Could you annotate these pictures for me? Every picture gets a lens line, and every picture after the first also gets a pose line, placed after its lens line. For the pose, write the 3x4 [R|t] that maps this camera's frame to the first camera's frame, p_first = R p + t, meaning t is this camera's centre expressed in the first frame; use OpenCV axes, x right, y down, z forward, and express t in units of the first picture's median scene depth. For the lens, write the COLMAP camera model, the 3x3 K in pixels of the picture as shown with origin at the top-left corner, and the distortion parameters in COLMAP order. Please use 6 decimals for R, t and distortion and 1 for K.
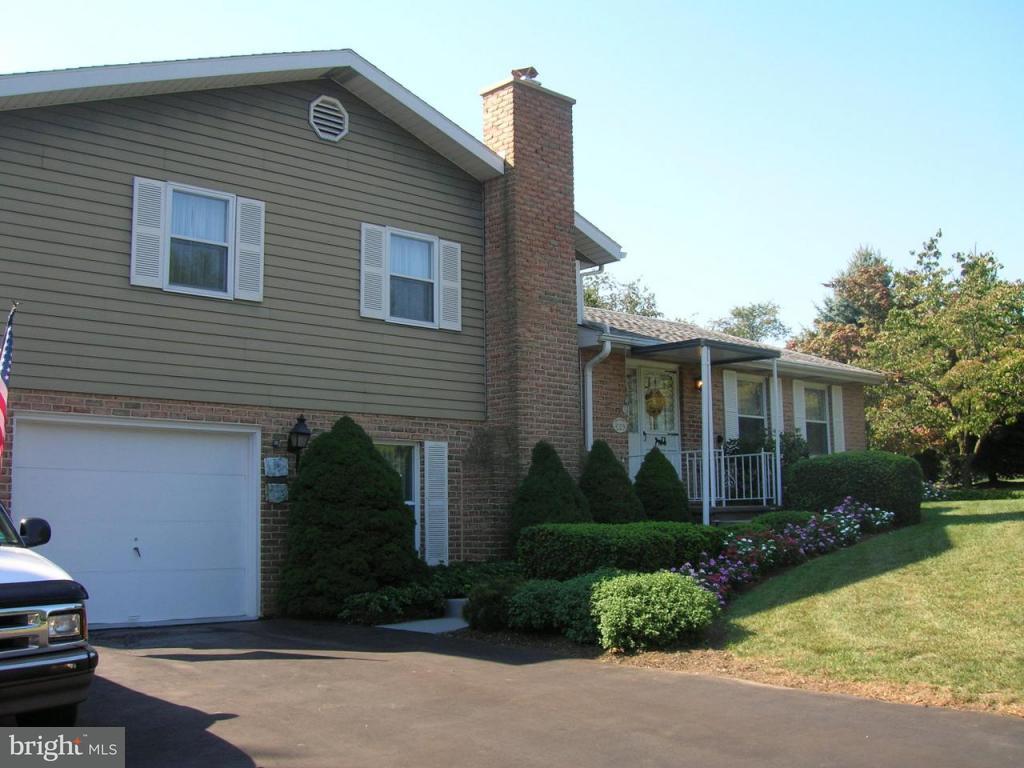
lens RADIAL K [[1017.8, 0, 511.9], [0, 1017.8, 381.1], [0, 0, 1]] dist [-0.019262, 0.000000]
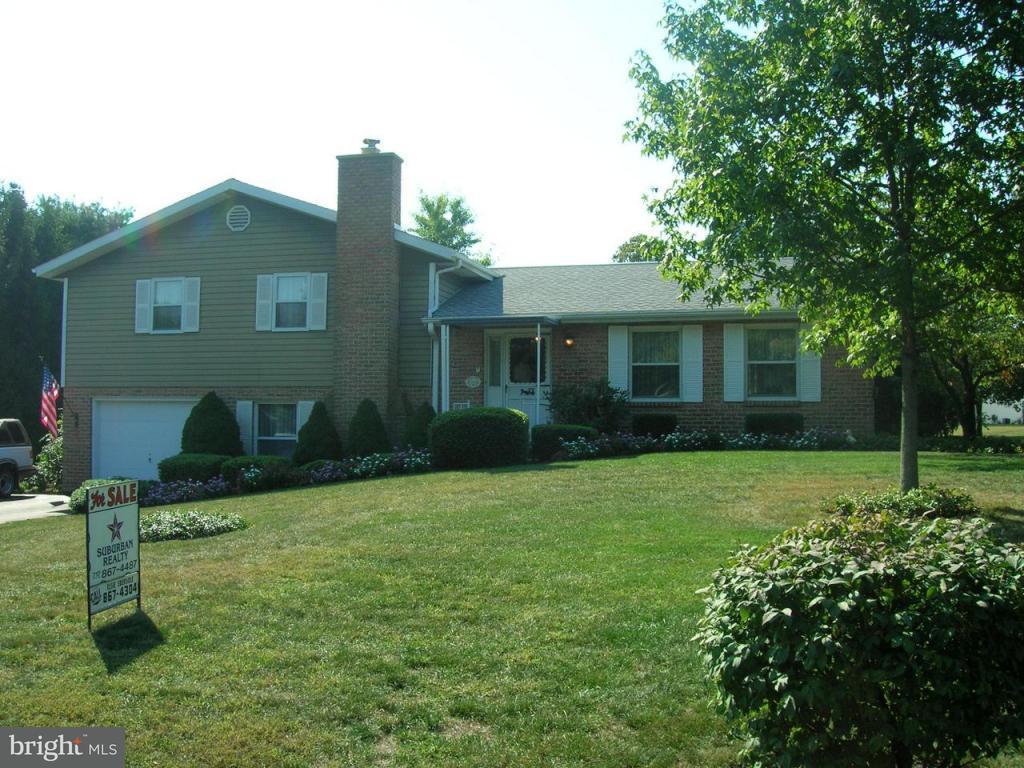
lens RADIAL K [[1017.8, 0, 512.3], [0, 1017.8, 386.7], [0, 0, 1]] dist [-0.019262, 0.000000]
pose [[0.580563, -0.014961, -0.814078, 1.509854], [0.093737, 0.994411, 0.048574, -0.012216], [0.808802, -0.104509, 0.578721, 0.344671]]
